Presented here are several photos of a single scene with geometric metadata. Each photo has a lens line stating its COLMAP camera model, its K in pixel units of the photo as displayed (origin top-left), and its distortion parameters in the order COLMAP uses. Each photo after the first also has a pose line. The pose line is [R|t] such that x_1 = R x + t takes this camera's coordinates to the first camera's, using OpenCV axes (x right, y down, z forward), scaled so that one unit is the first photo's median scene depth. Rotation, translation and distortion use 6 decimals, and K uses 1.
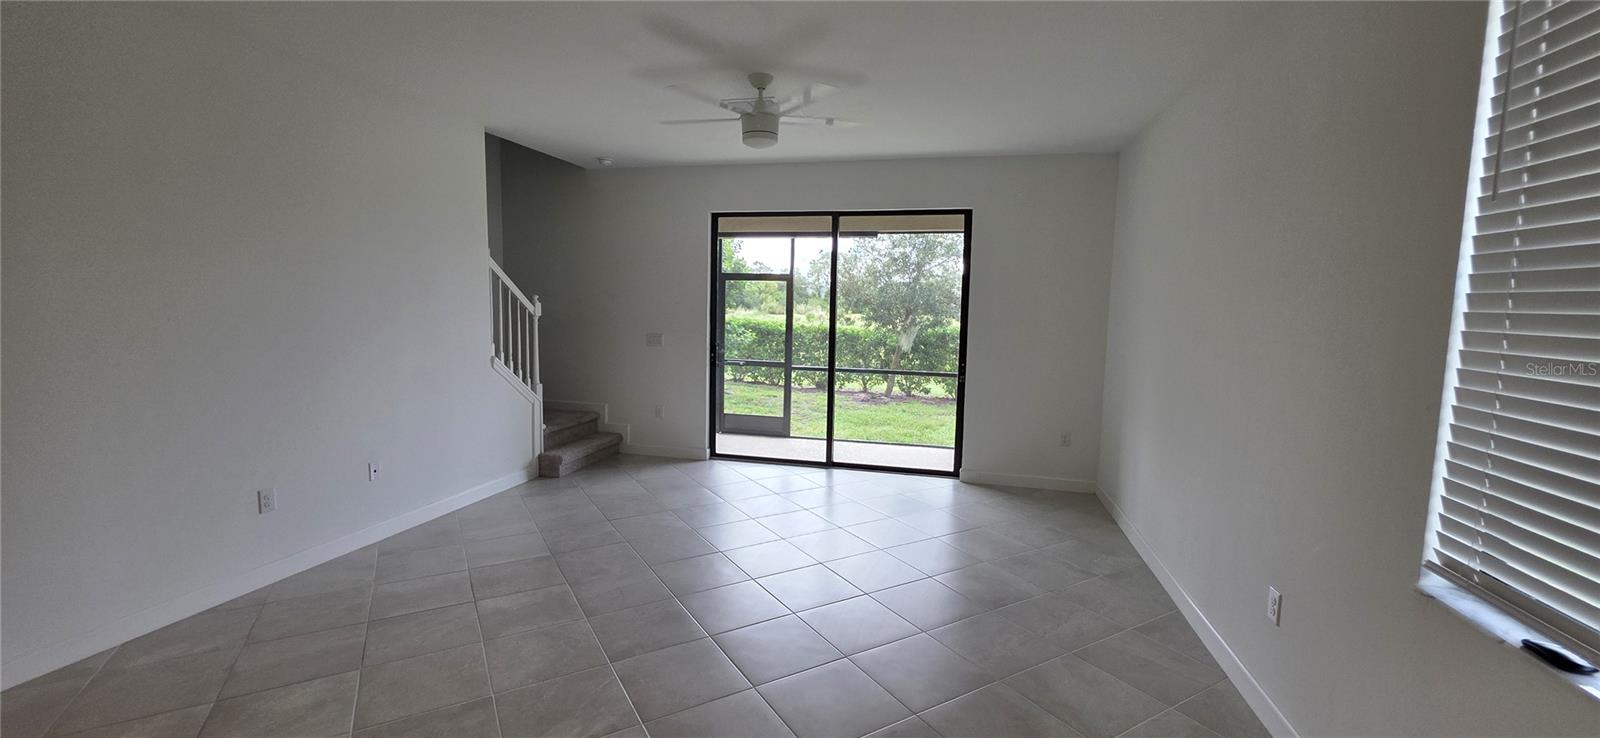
lens RADIAL K [[640.1, 0, 808.9], [0, 640.1, 364.2], [0, 0, 1]] dist [0.002024, -0.000328]
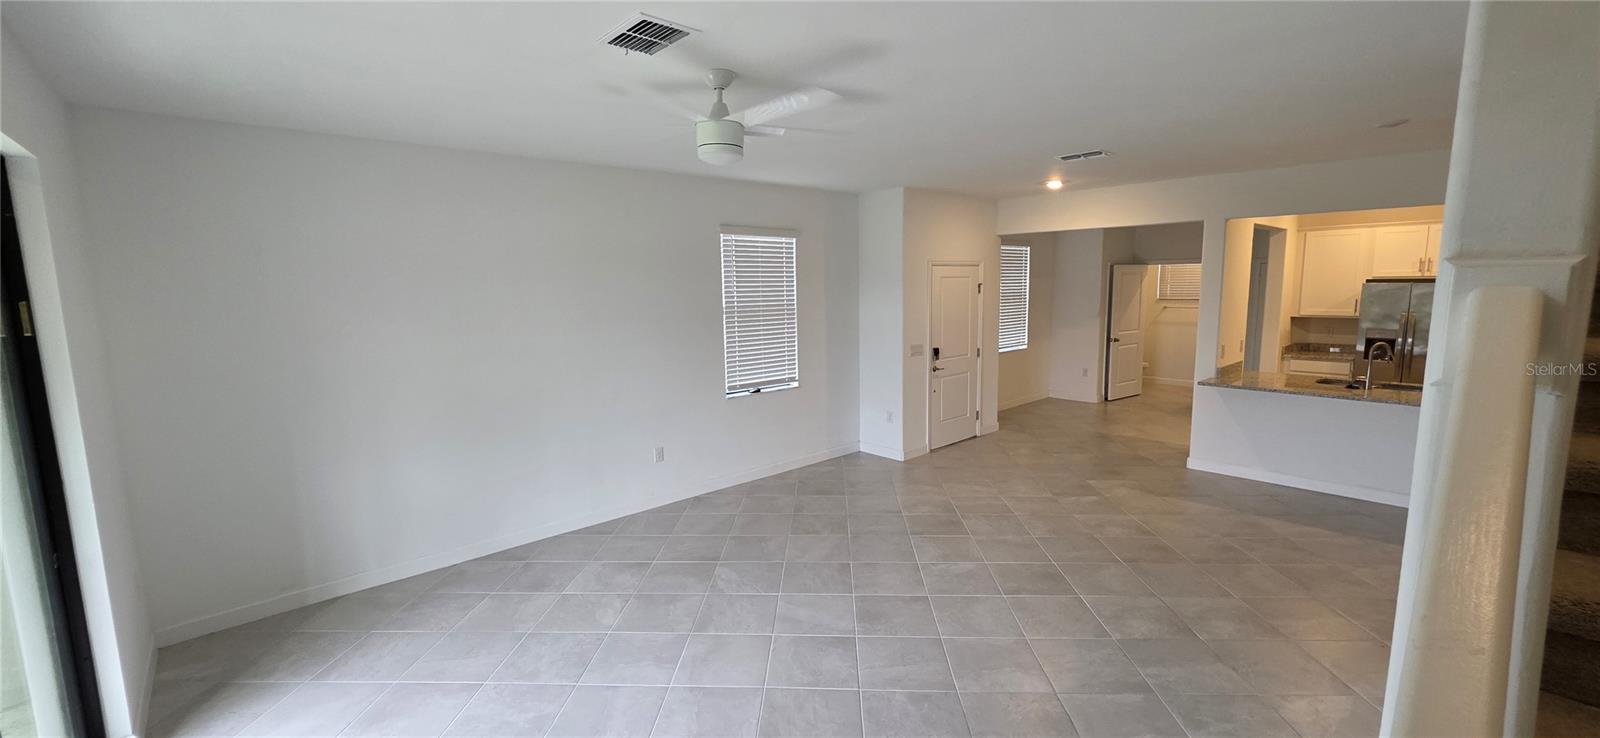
lens RADIAL K [[640.1, 0, 797.6], [0, 640.1, 363.6], [0, 0, 1]] dist [0.002024, -0.000328]
pose [[-0.823667, -0.079624, 0.561456, -0.647933], [0.054175, 0.974516, 0.217678, -0.282905], [-0.564481, 0.209712, -0.798363, 1.715087]]
